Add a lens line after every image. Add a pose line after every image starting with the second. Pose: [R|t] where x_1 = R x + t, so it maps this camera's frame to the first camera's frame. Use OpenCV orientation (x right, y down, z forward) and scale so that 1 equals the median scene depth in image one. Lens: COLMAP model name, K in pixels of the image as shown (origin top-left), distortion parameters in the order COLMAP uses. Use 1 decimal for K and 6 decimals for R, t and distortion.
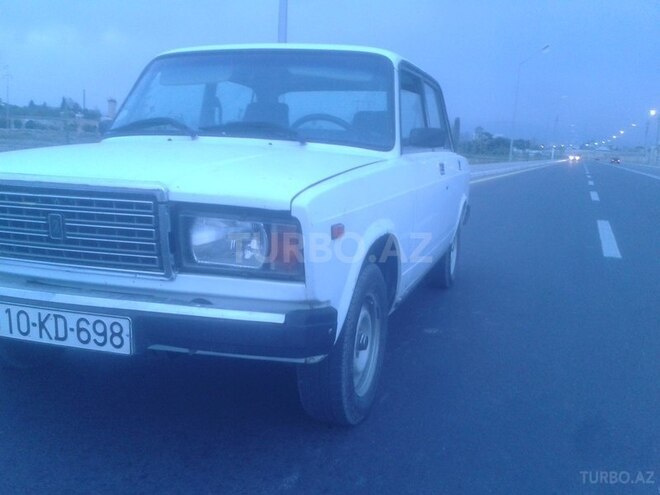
lens RADIAL K [[654.8, 0, 330.0], [0, 654.8, 247.5], [0, 0, 1]] dist [0.200295, -0.520744]
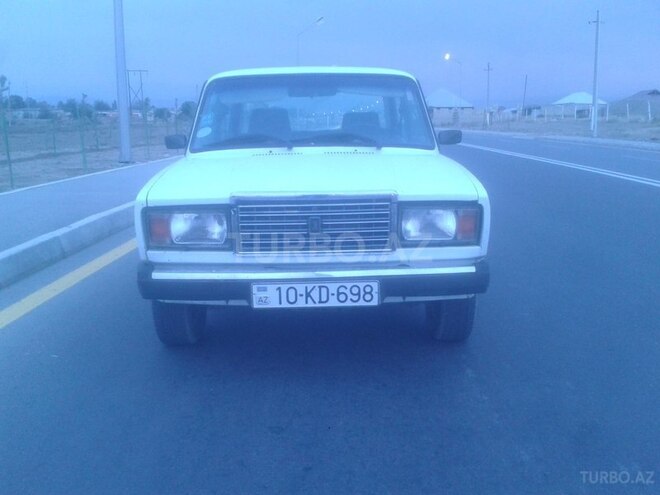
lens RADIAL K [[654.8, 0, 330.0], [0, 654.8, 247.5], [0, 0, 1]] dist [0.200295, -0.520744]
pose [[0.942722, -0.109735, 0.315013, -0.826179], [0.095320, 0.993585, 0.060856, -0.067356], [-0.319670, -0.027344, 0.947134, -0.359033]]
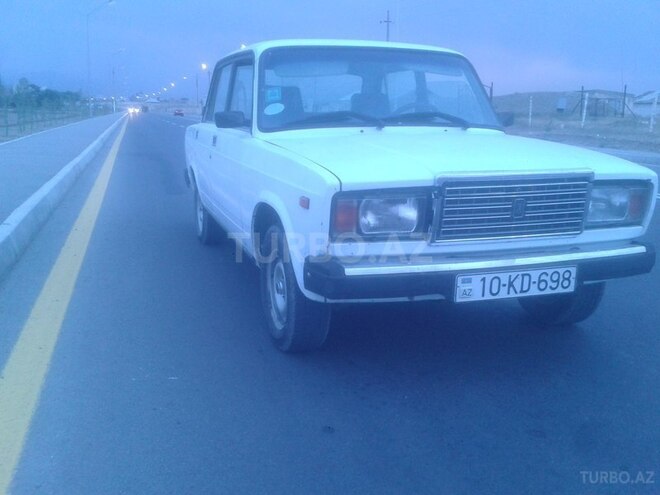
lens RADIAL K [[654.8, 0, 330.0], [0, 654.8, 247.5], [0, 0, 1]] dist [0.200295, -0.520744]
pose [[0.792941, -0.149907, 0.590570, -1.482978], [0.108240, 0.988502, 0.105585, -0.132855], [-0.599607, -0.019799, 0.800050, 0.168780]]
